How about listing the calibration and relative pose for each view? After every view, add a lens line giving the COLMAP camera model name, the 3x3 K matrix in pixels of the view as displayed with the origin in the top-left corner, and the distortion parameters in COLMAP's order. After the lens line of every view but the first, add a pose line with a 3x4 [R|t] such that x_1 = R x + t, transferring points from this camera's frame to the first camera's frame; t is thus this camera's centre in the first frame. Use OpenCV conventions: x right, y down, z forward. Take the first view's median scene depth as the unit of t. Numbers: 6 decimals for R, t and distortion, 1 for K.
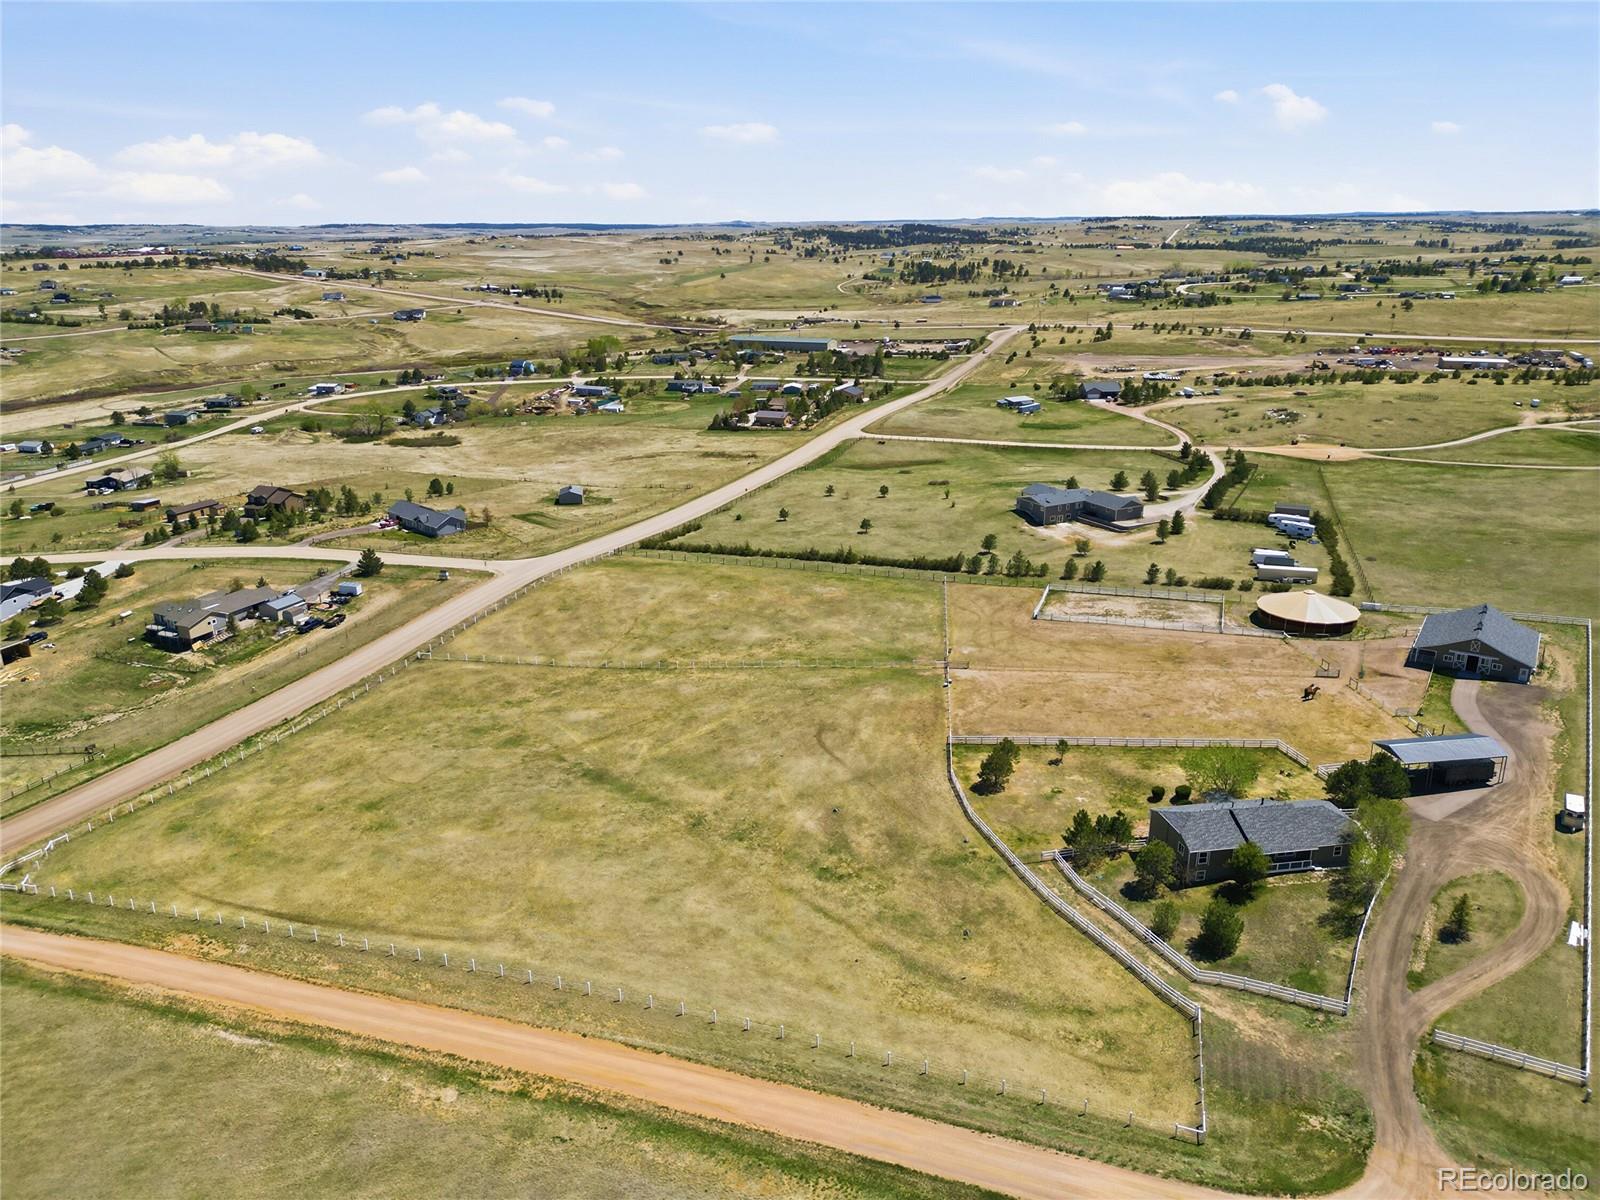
lens RADIAL K [[1106.3, 0, 800.0], [0, 1106.3, 600.0], [0, 0, 1]] dist [0.082176, -0.085580]
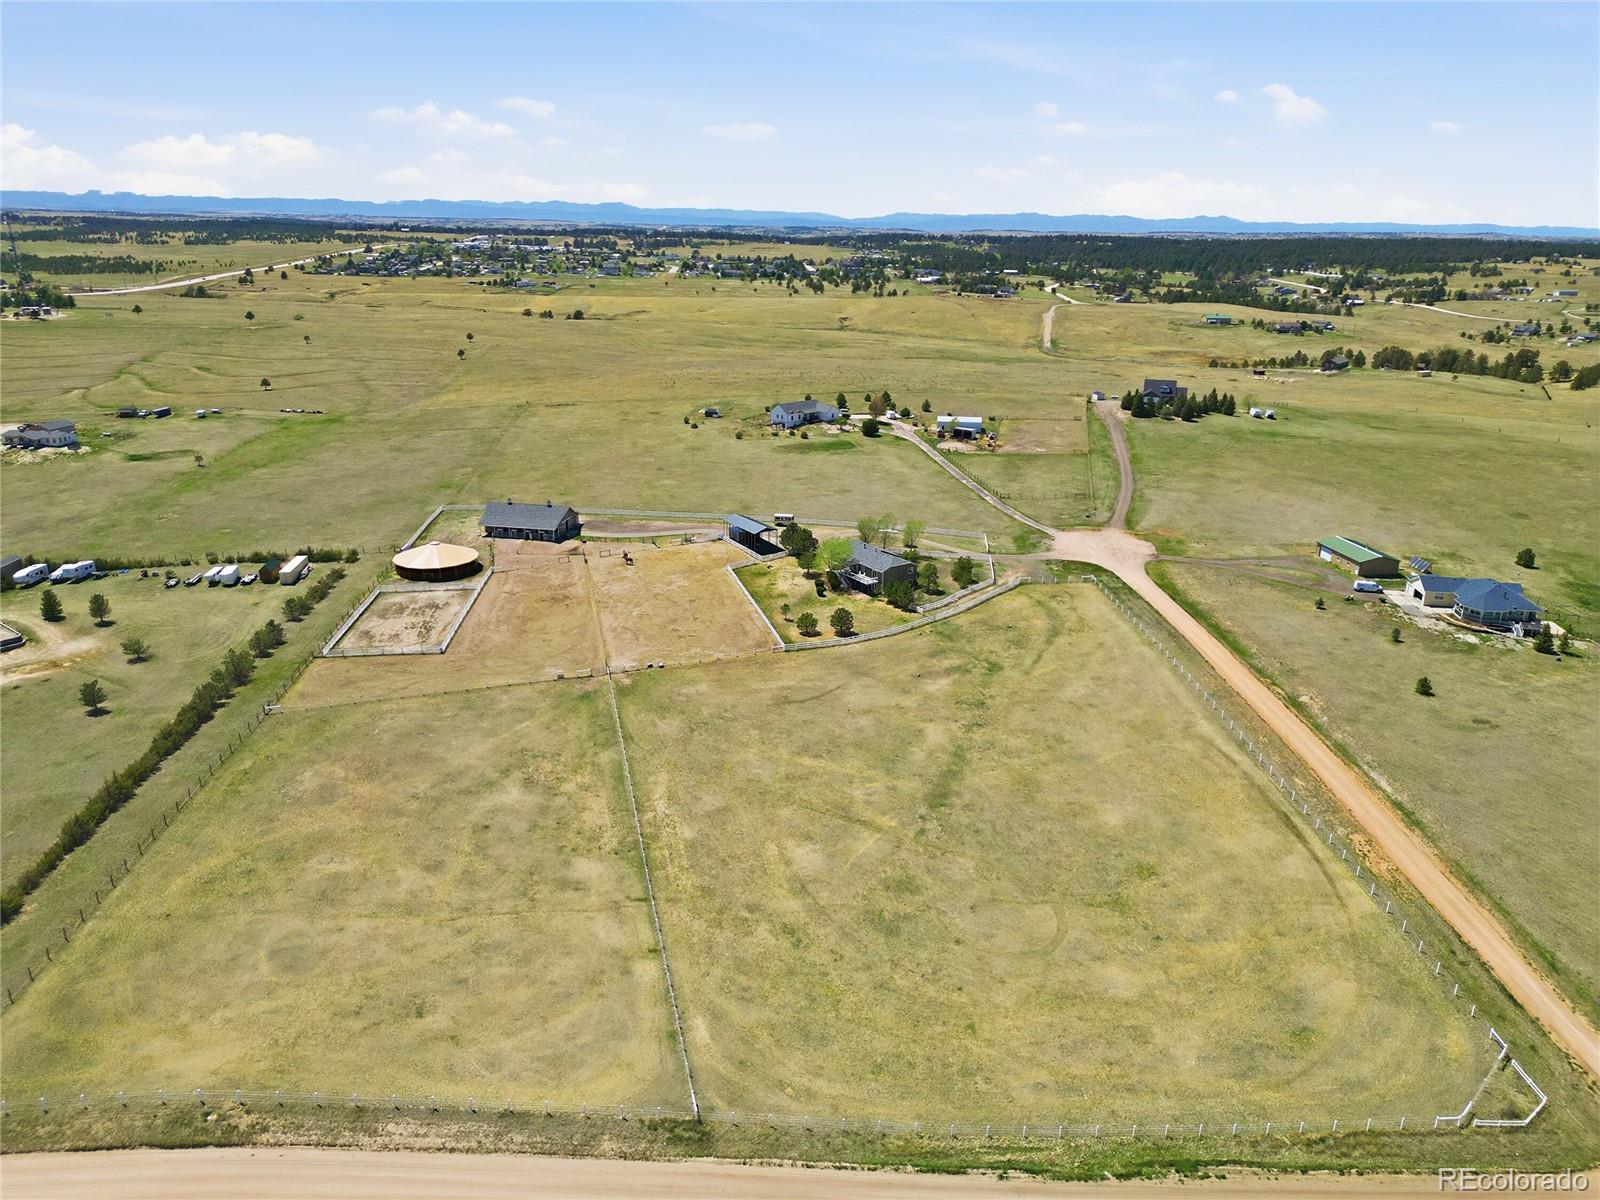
lens RADIAL K [[1106.3, 0, 800.0], [0, 1106.3, 600.0], [0, 0, 1]] dist [0.082176, -0.085580]
pose [[-0.399687, -0.297974, 0.866869, -1.284152], [0.279249, 0.861159, 0.424764, -0.609291], [-0.873081, 0.411845, -0.260985, 1.784996]]
